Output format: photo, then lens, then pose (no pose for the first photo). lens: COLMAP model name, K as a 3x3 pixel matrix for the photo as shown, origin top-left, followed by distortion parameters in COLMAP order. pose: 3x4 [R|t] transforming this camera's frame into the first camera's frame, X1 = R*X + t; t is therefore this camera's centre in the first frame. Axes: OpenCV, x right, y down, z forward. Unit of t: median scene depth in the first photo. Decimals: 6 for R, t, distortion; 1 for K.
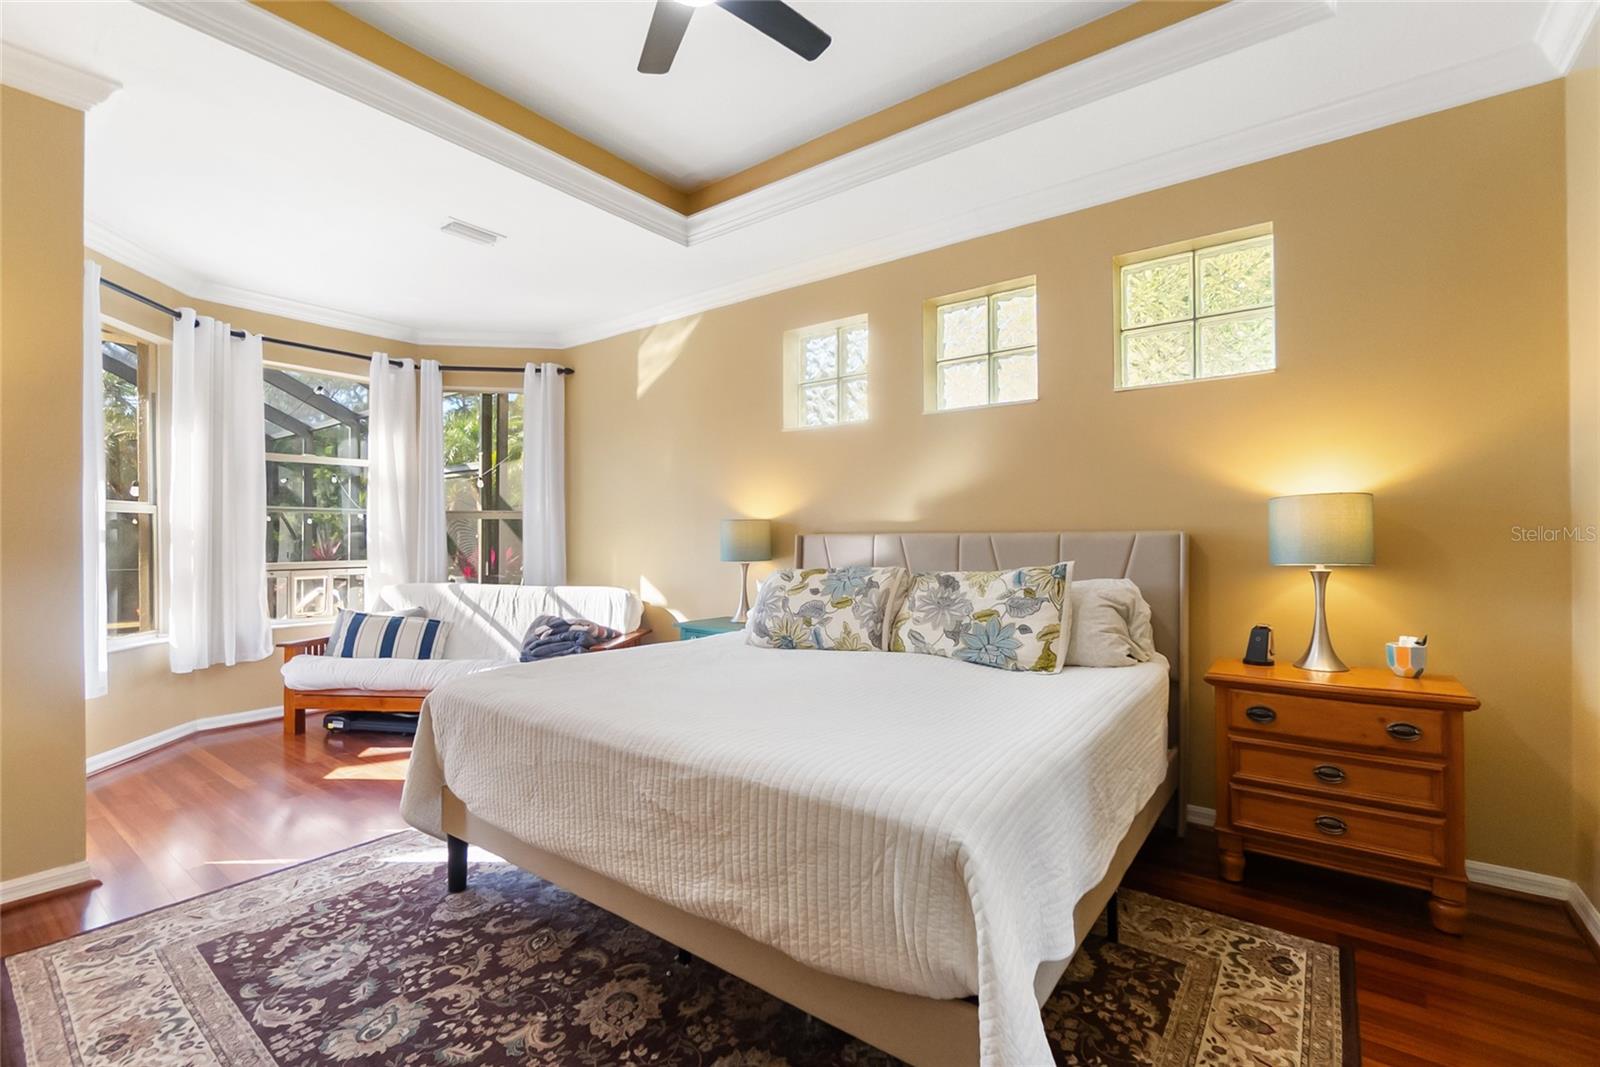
lens RADIAL K [[692.2, 0, 803.7], [0, 692.2, 536.1], [0, 0, 1]] dist [-0.006500, 0.000544]
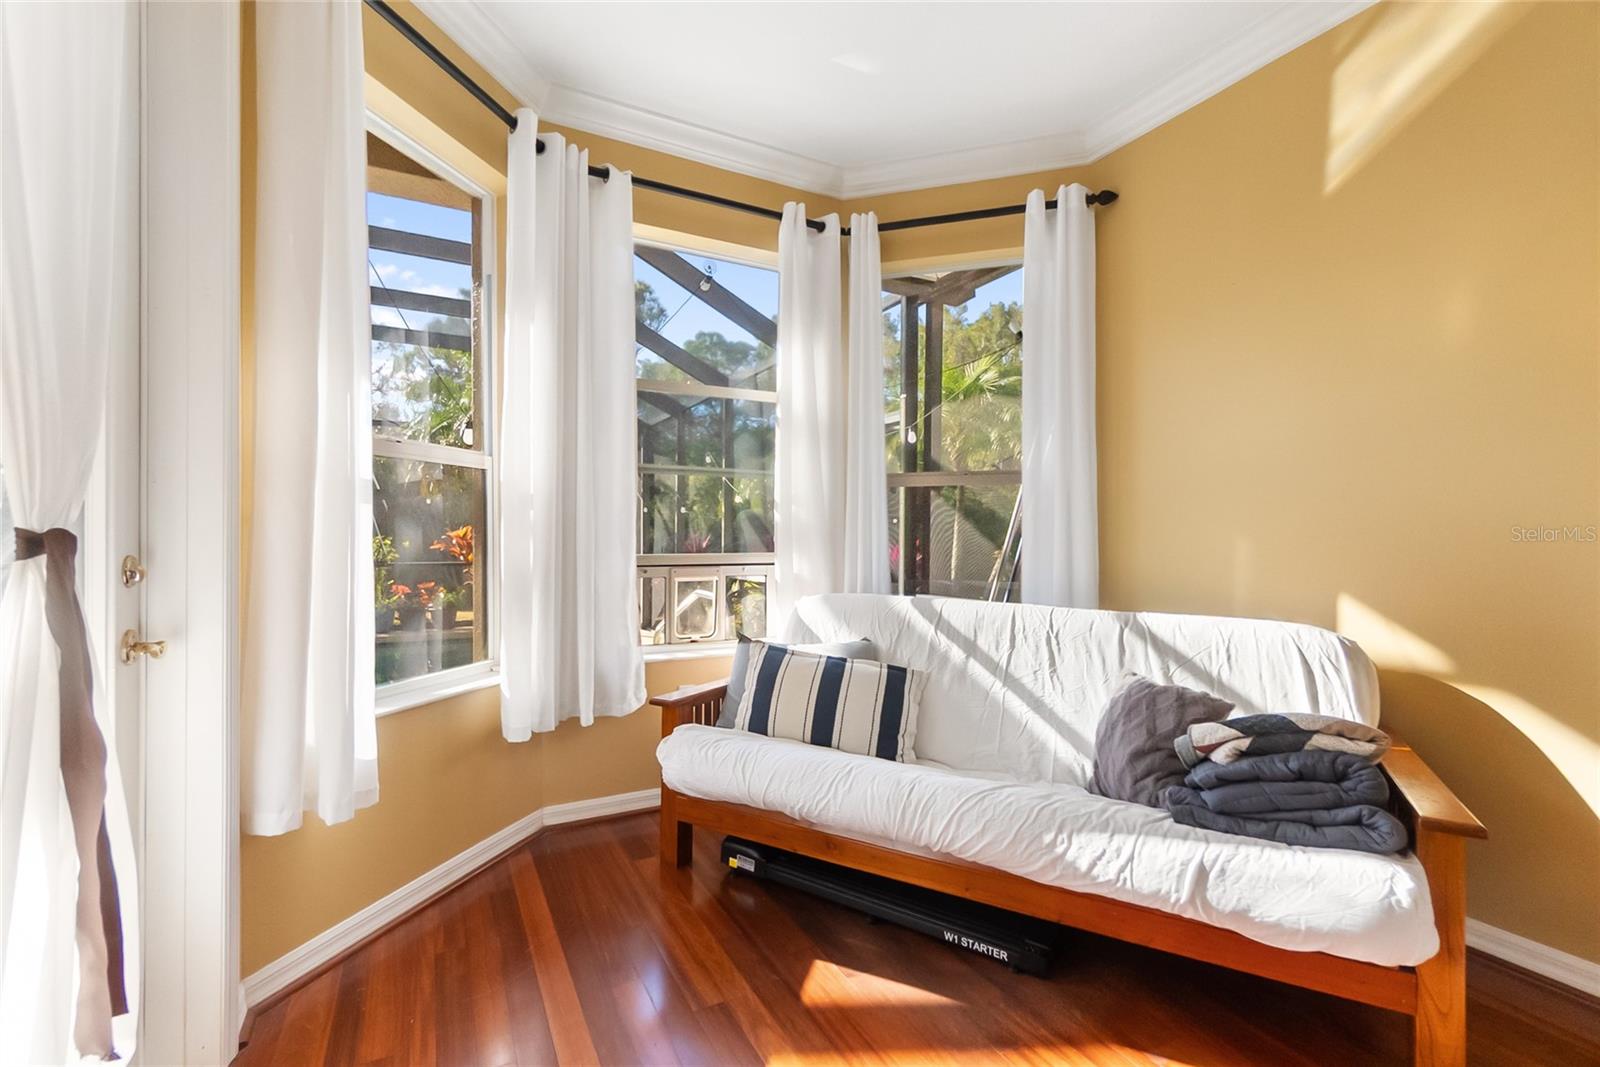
lens RADIAL K [[699.0, 0, 808.5], [0, 699.0, 536.1], [0, 0, 1]] dist [-0.006071, 0.000082]
pose [[0.907074, 0.002755, -0.420962, -0.369942], [-0.003047, 0.999995, -0.000021, 0.022238], [0.420960, 0.001302, 0.907078, 0.487299]]
